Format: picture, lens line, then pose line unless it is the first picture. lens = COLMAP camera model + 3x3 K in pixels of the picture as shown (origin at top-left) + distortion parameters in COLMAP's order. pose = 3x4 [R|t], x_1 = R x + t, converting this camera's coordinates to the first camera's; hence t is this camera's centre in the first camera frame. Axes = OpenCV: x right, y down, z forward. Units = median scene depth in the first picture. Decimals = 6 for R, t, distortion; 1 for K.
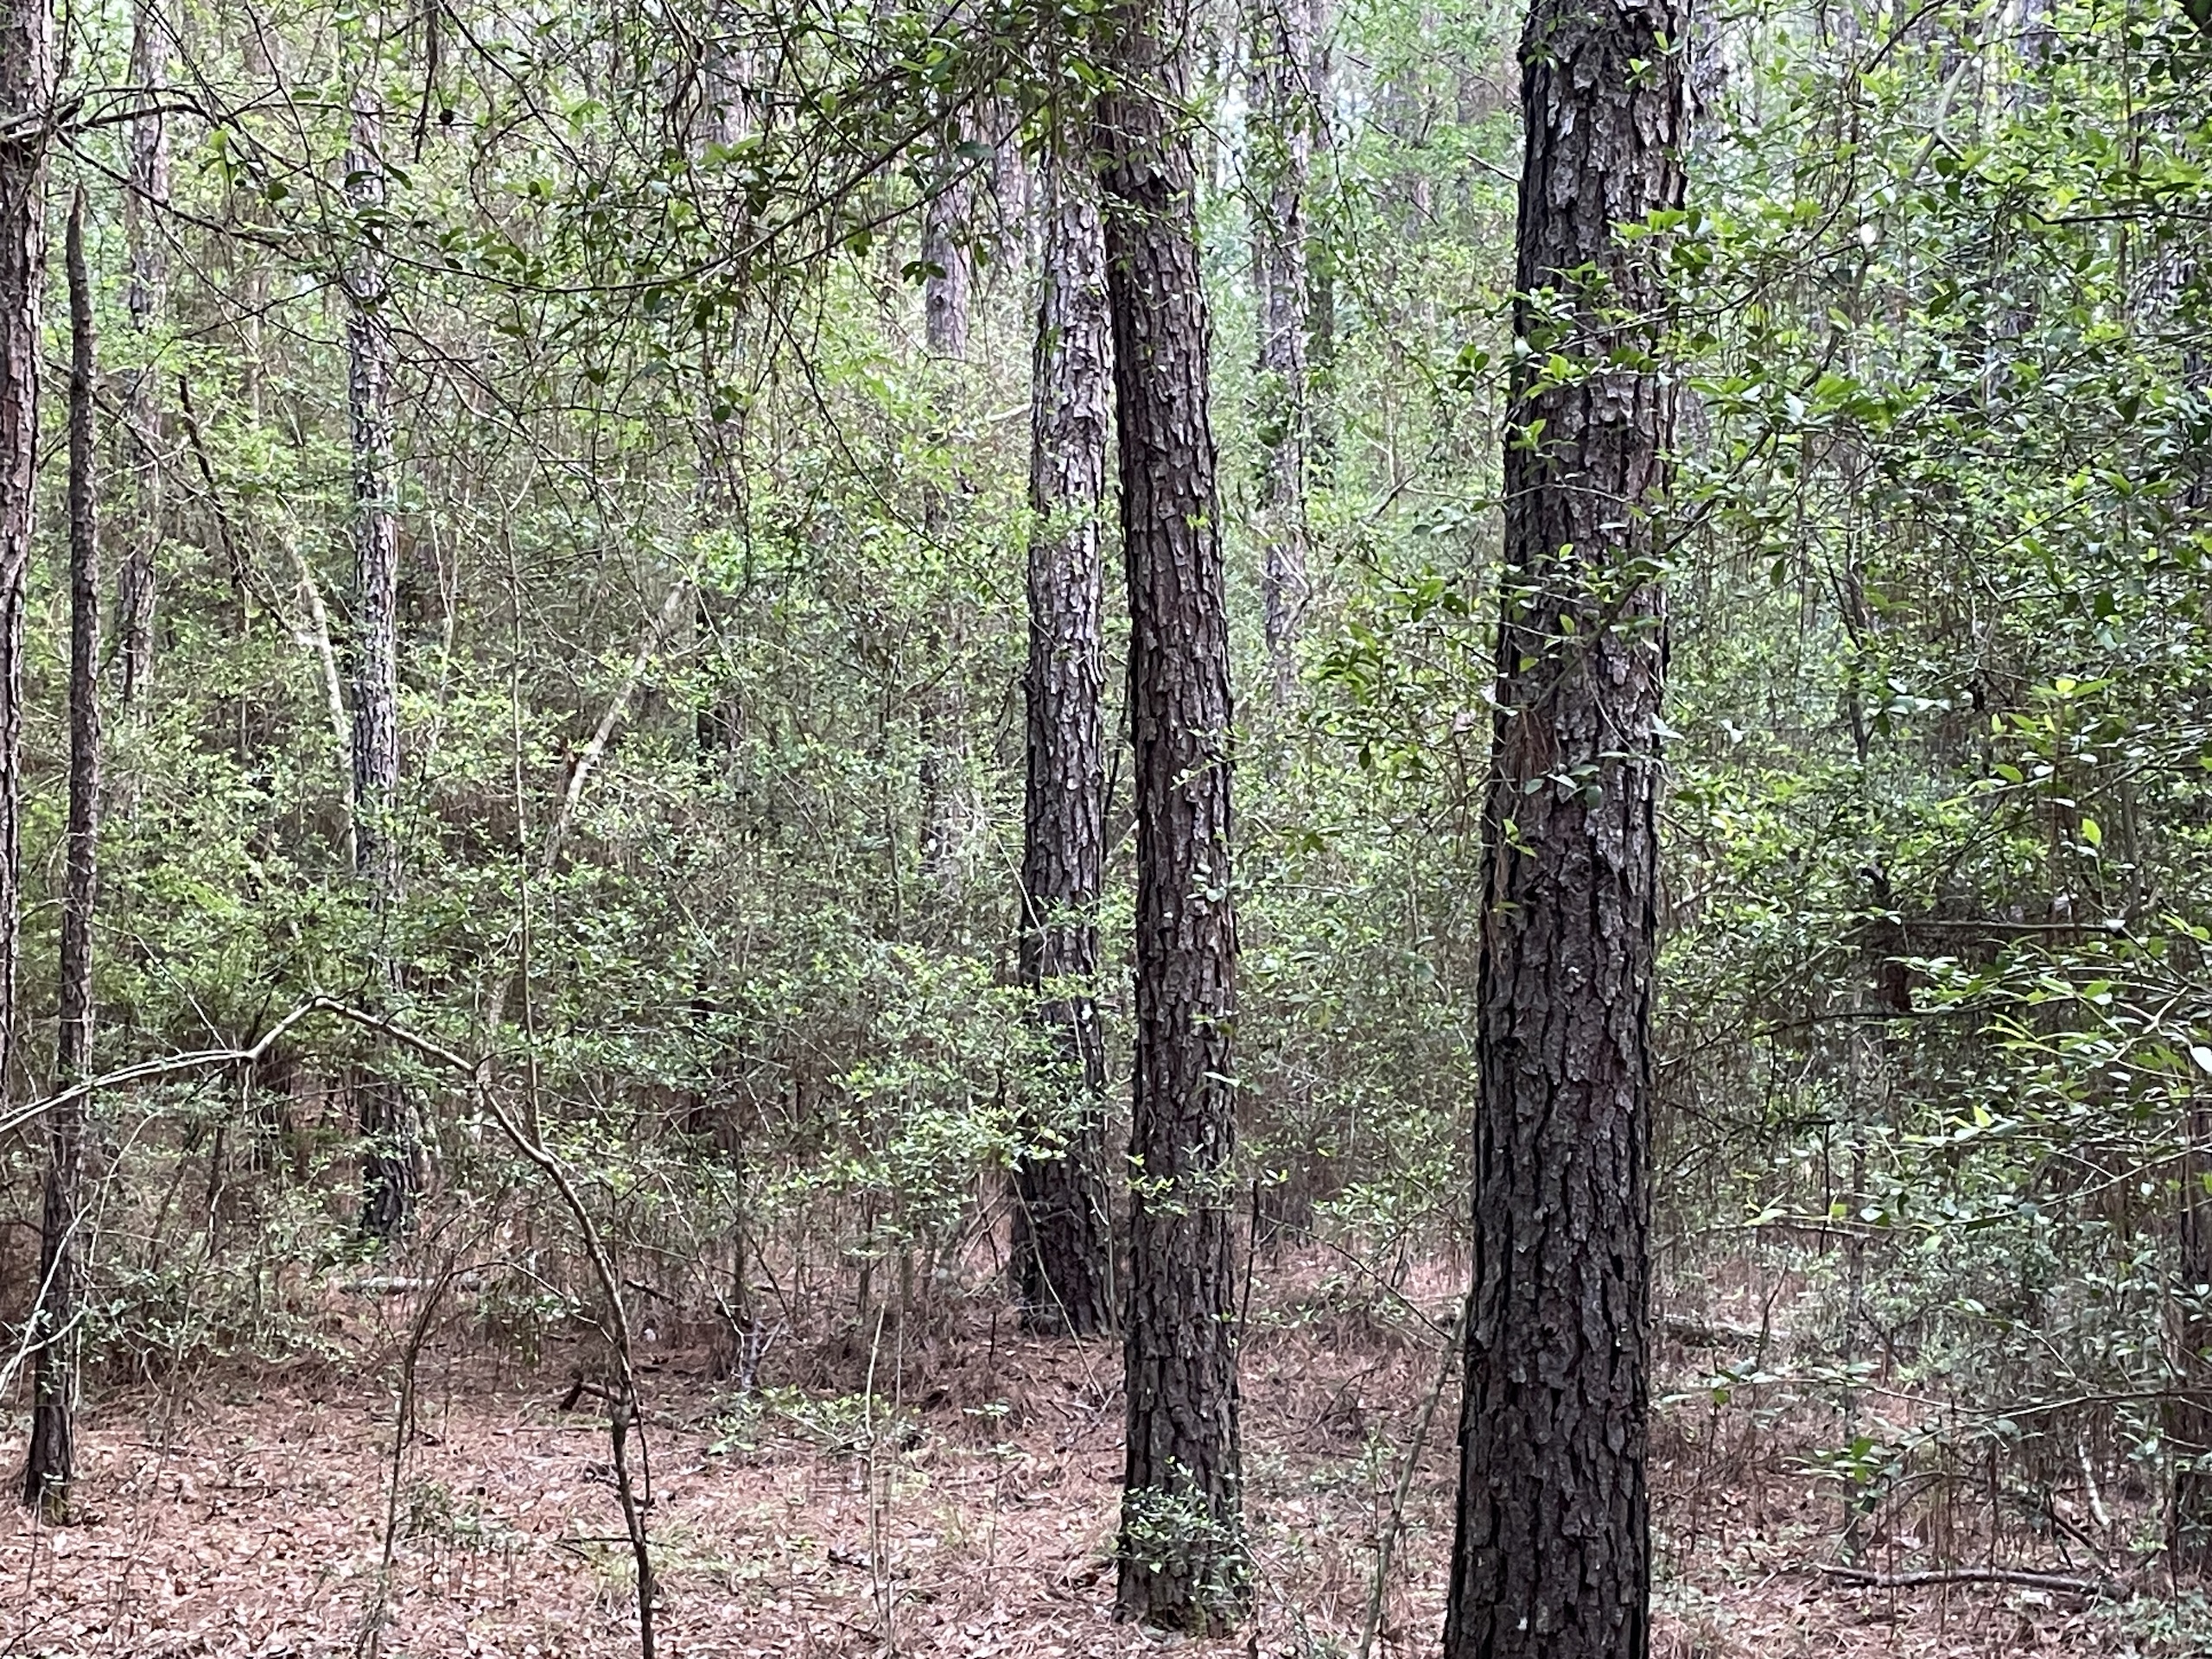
lens RADIAL K [[3480.2, 0, 1106.3], [0, 3480.2, 830.4], [0, 0, 1]] dist [0.051675, 0.000000]
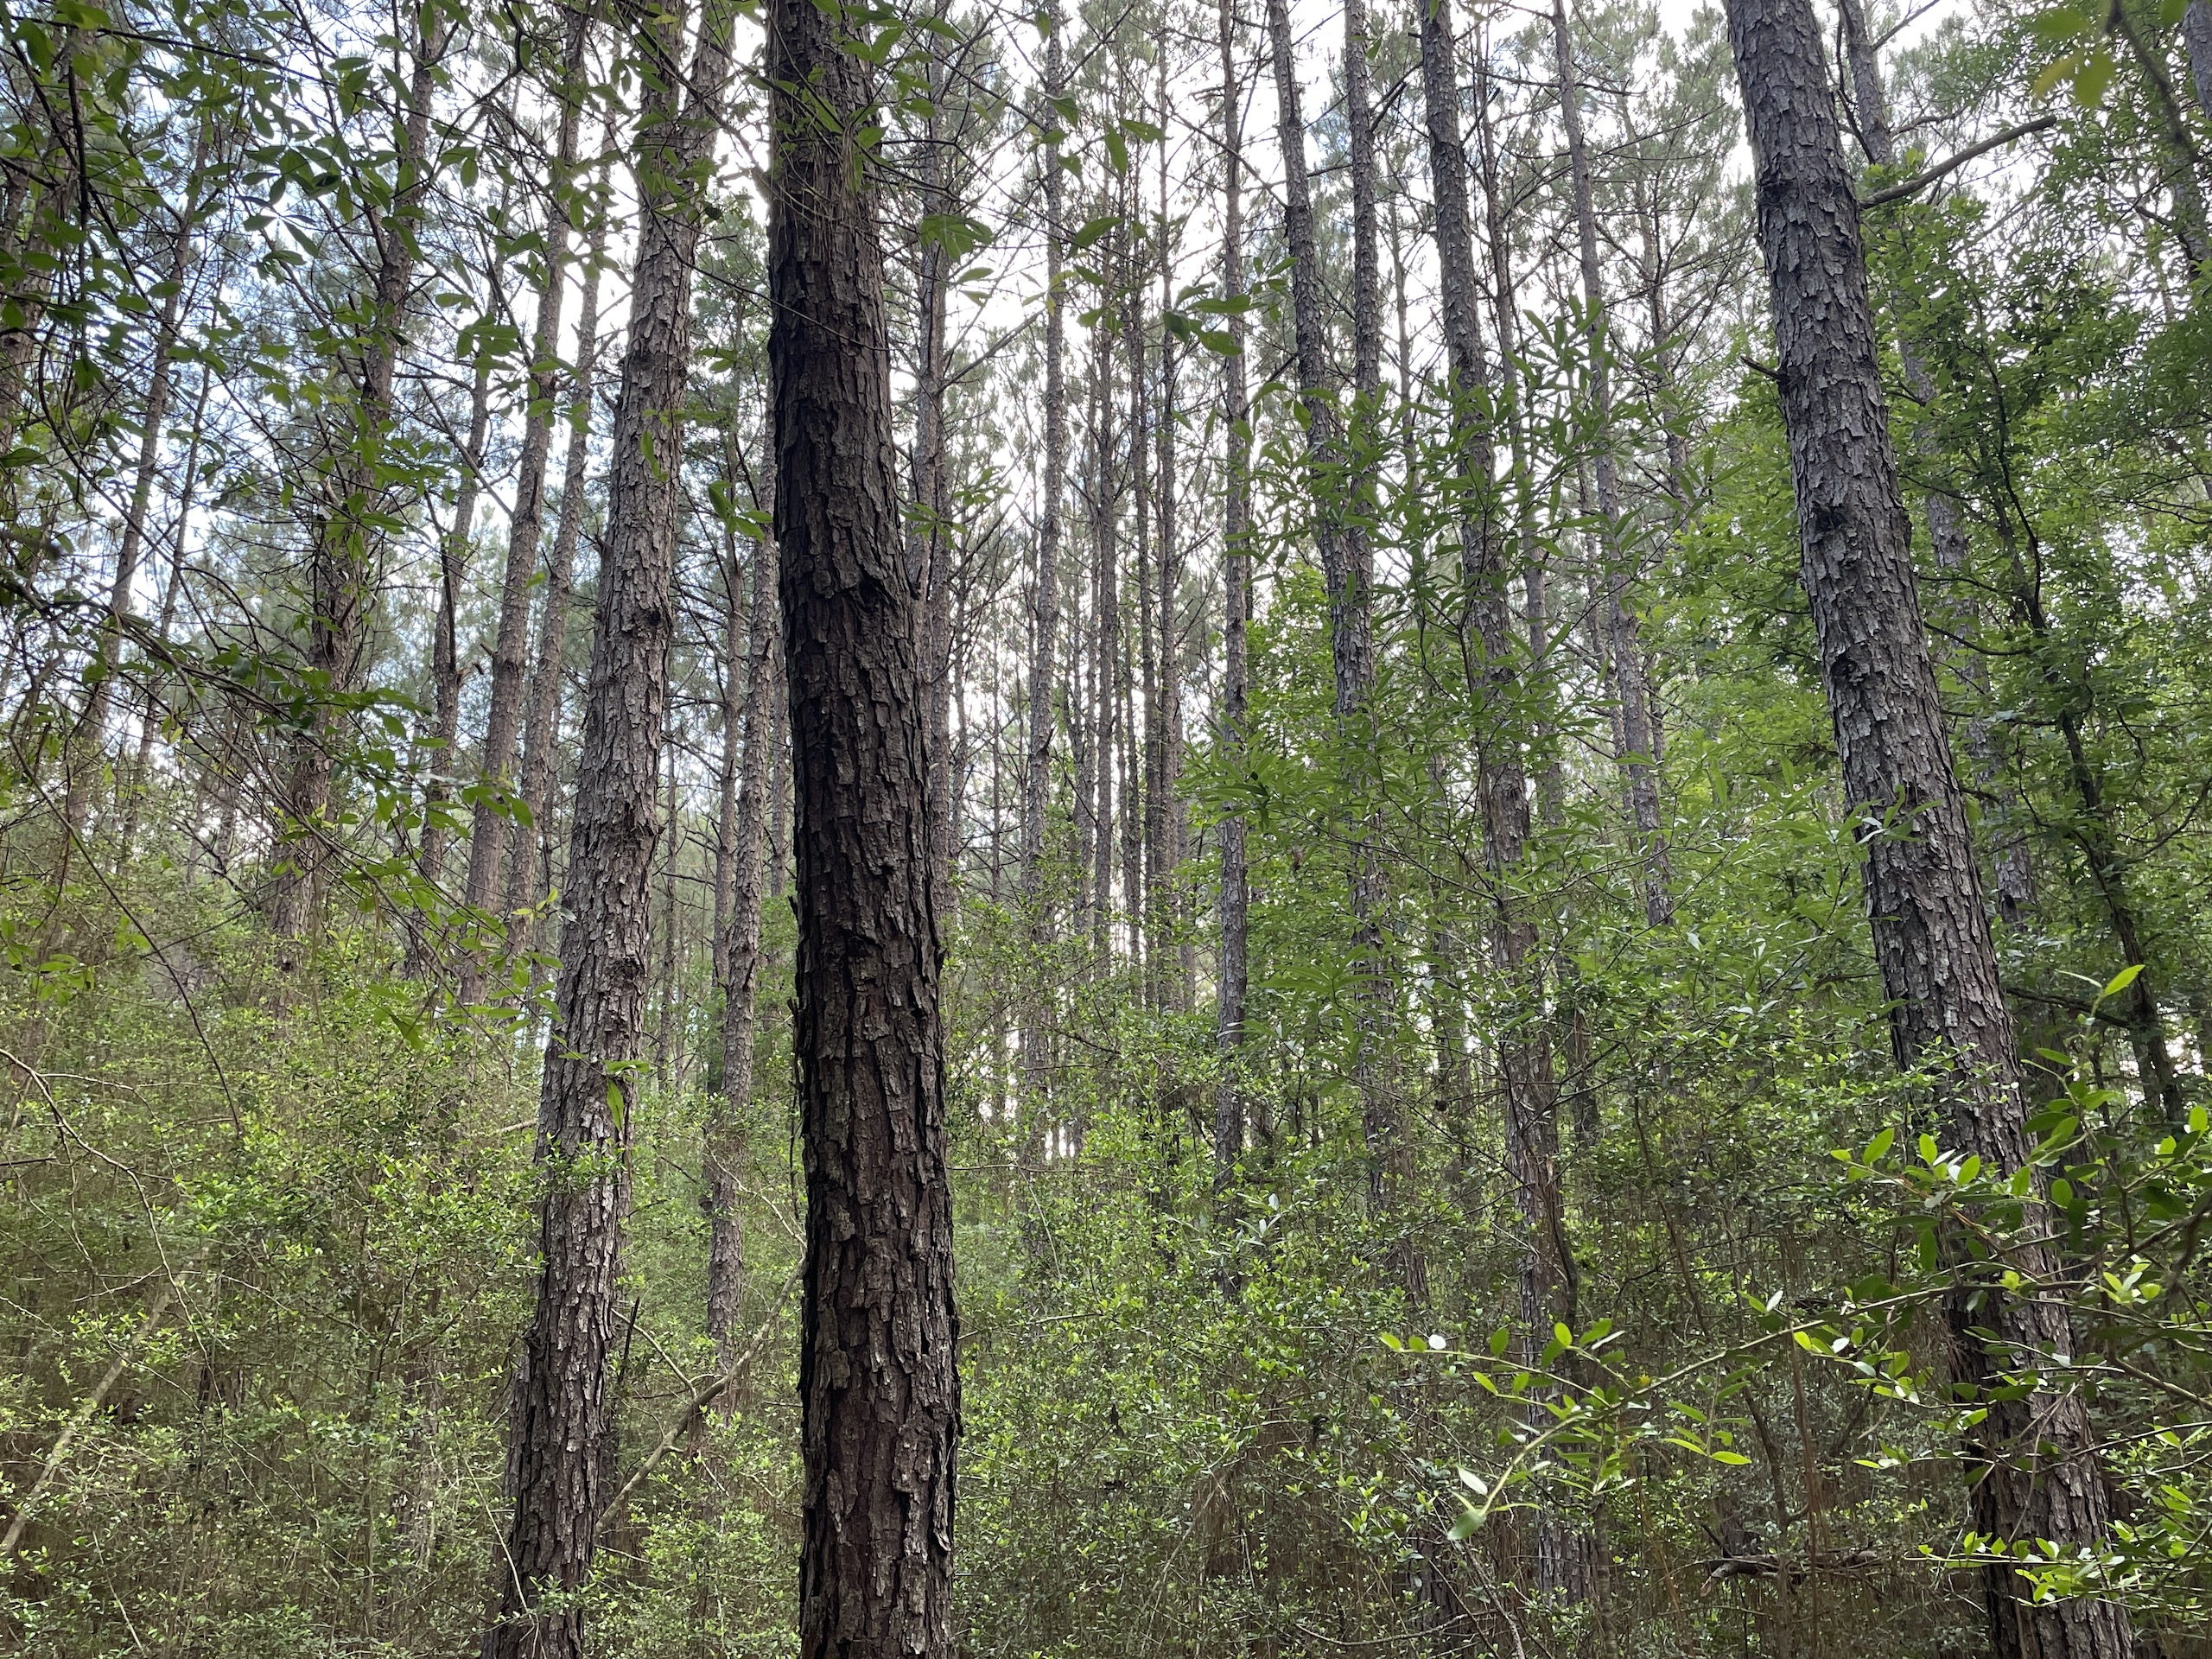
lens RADIAL K [[1844.2, 0, 1112.1], [0, 1844.2, 828.4], [0, 0, 1]] dist [0.033717, -0.010497]
pose [[0.954138, 0.080253, 0.288409, -0.032834], [0.016367, 0.947972, -0.317932, -0.010677], [-0.298919, 0.308072, 0.903183, 0.478267]]
